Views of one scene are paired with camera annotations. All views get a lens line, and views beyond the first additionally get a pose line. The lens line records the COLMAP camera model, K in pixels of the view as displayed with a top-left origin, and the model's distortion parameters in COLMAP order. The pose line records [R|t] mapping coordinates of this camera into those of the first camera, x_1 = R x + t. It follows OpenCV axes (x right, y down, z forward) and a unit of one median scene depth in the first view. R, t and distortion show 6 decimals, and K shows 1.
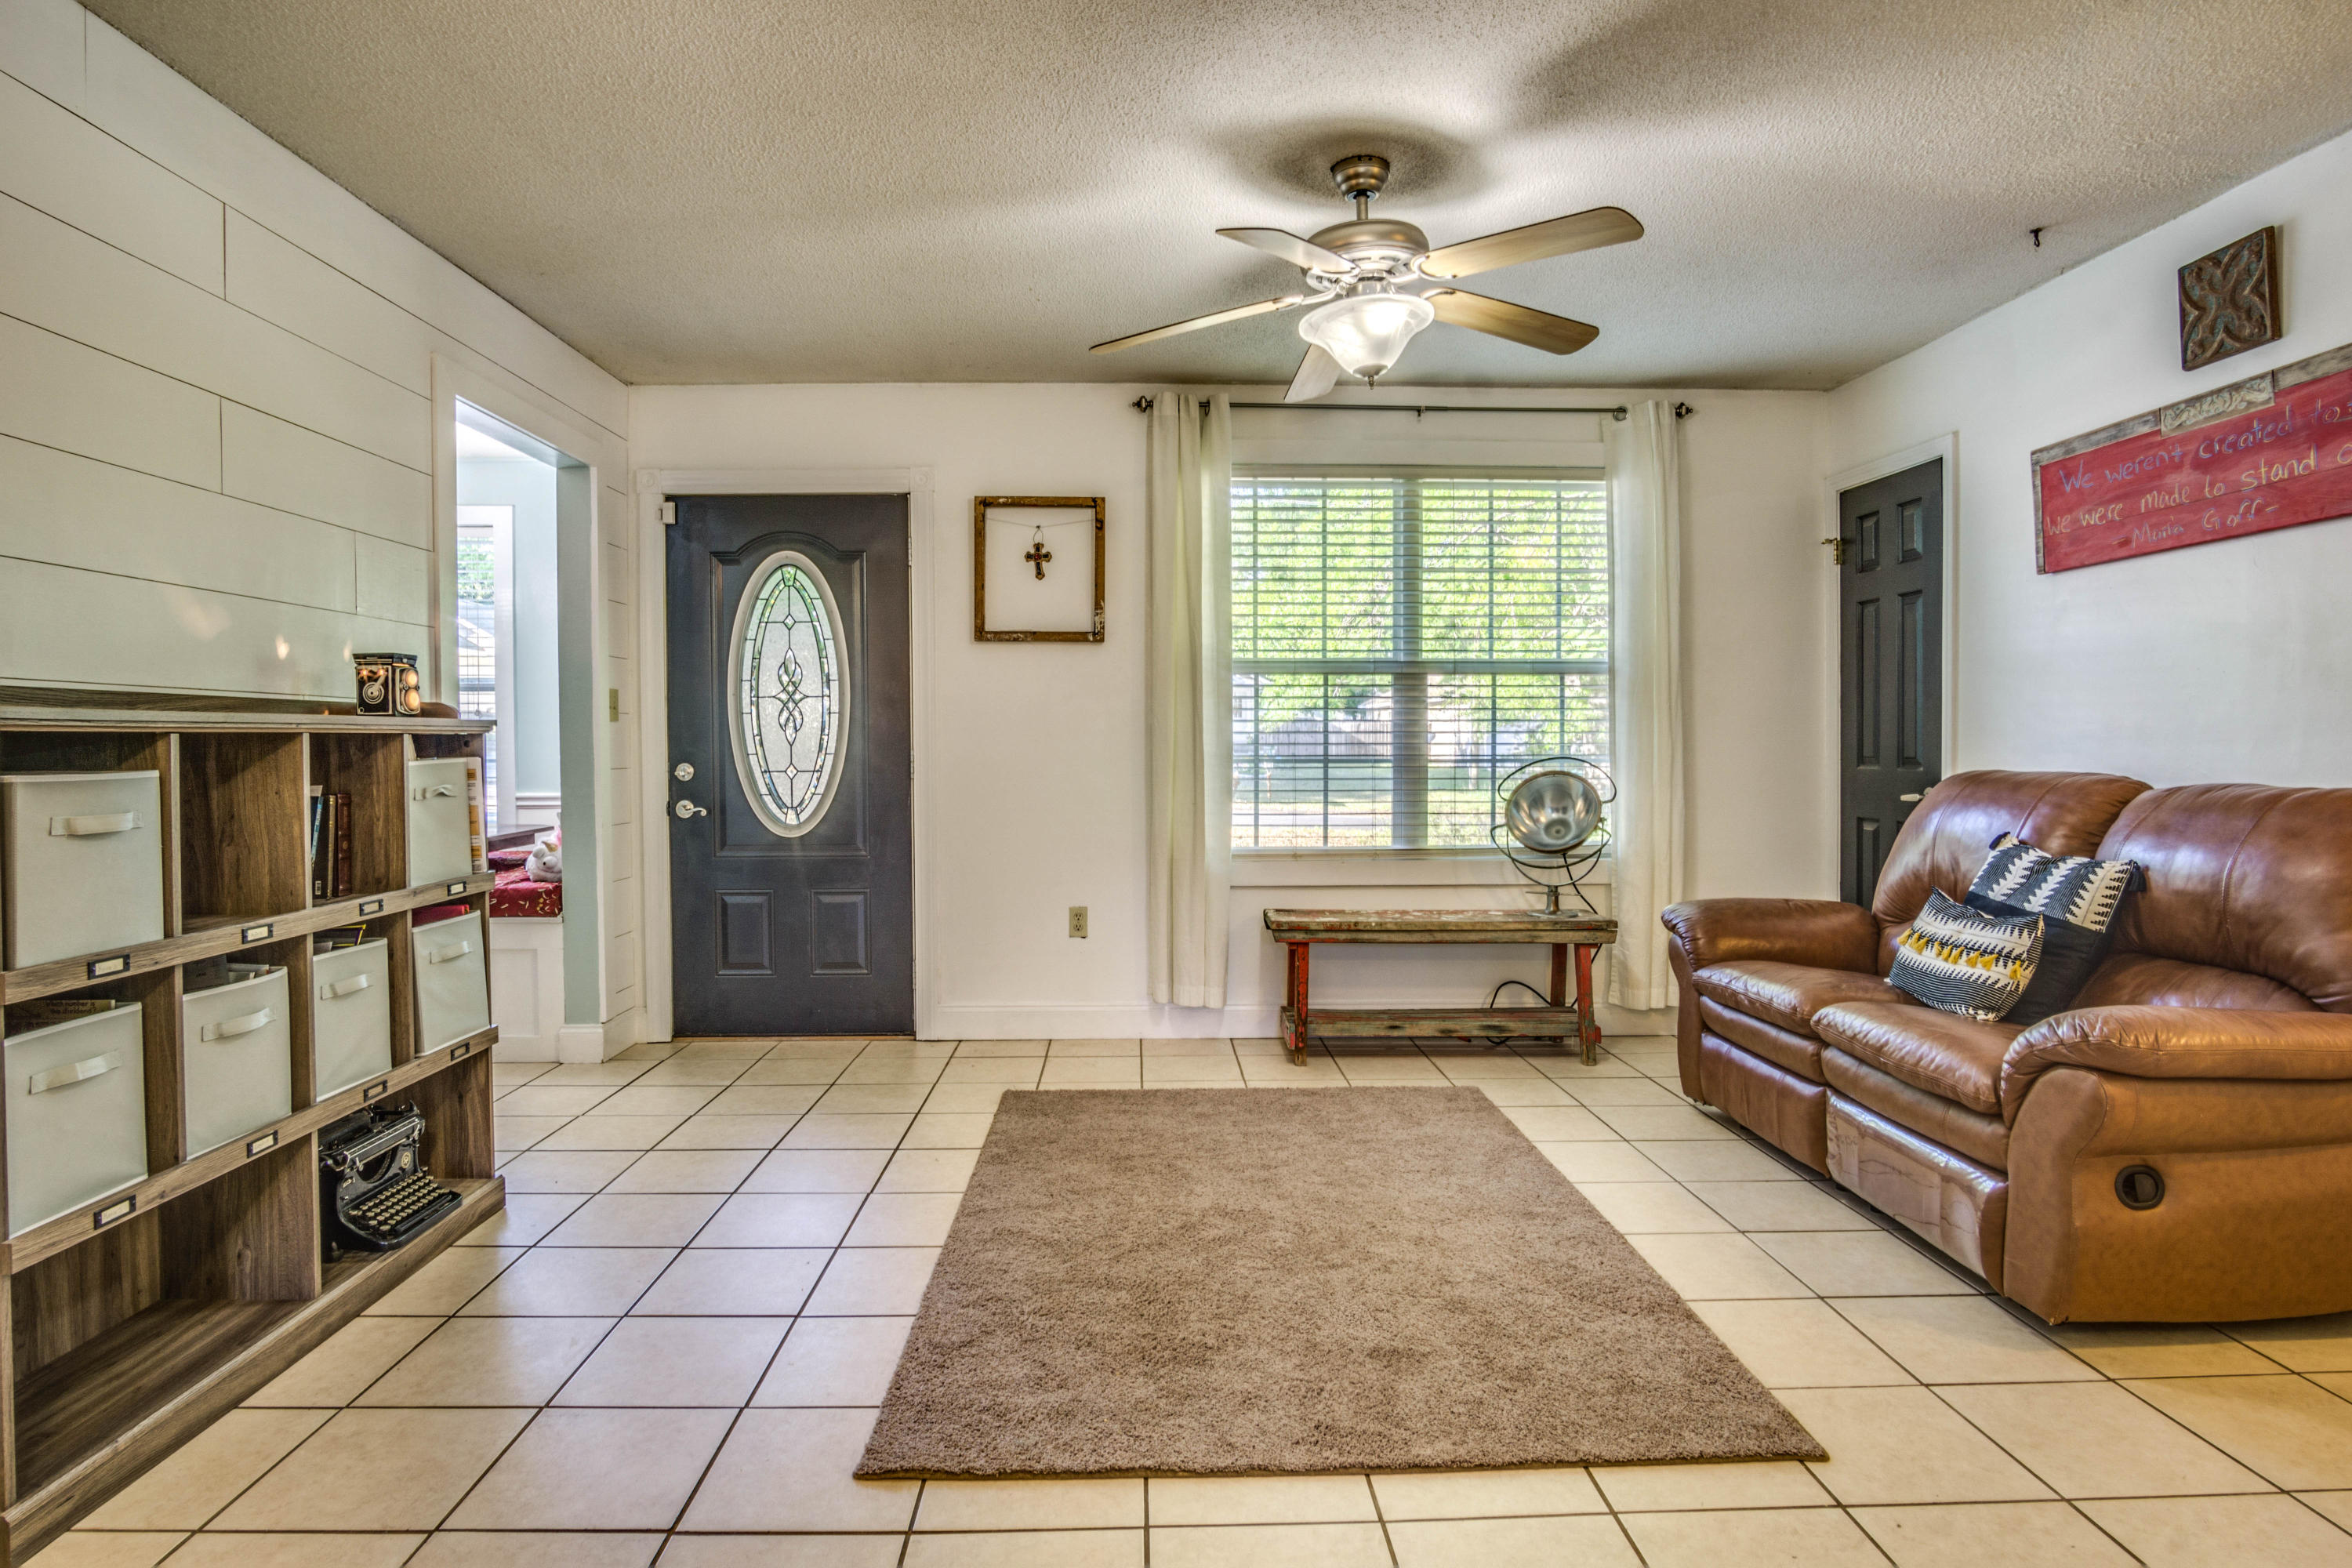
lens RADIAL K [[1268.2, 0, 1160.6], [0, 1268.2, 764.5], [0, 0, 1]] dist [-0.033745, 0.009359]
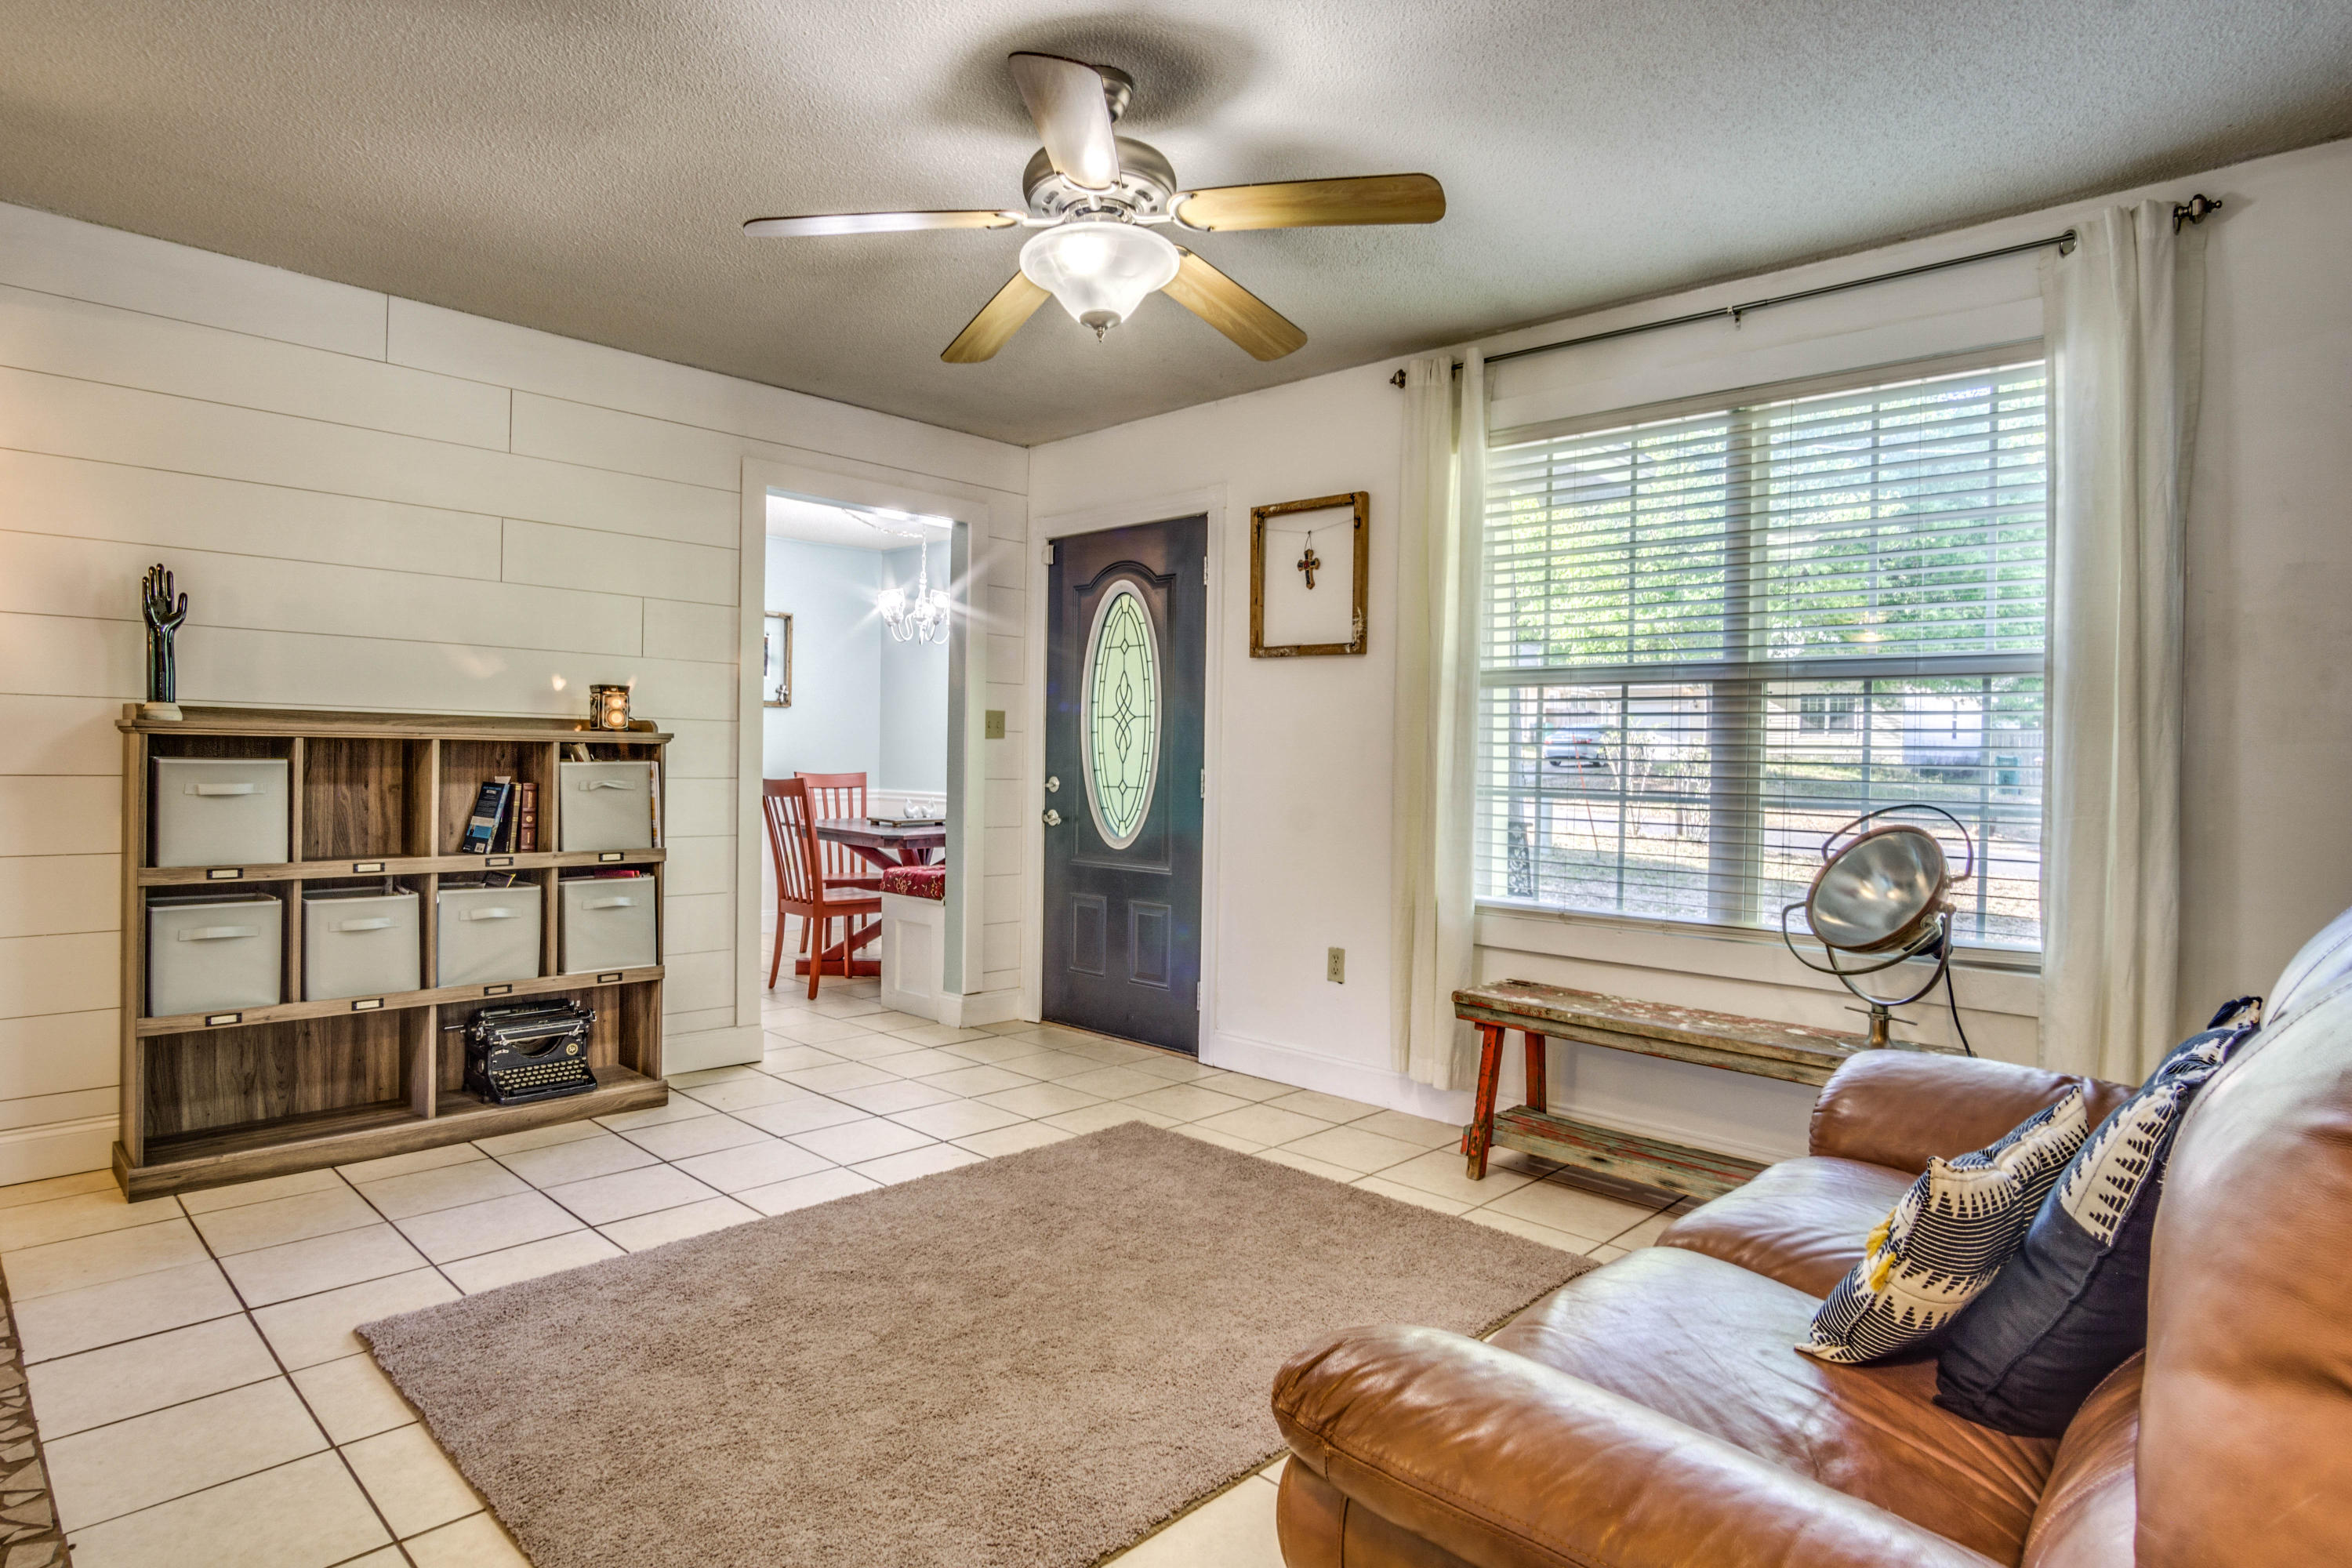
lens RADIAL K [[1268.2, 0, 1160.6], [0, 1268.2, 764.5], [0, 0, 1]] dist [-0.033745, 0.009359]
pose [[0.700998, 0.021345, -0.712844, 0.496033], [-0.035842, 0.999343, -0.005323, -0.009220], [0.712262, 0.029281, 0.701302, 0.280105]]
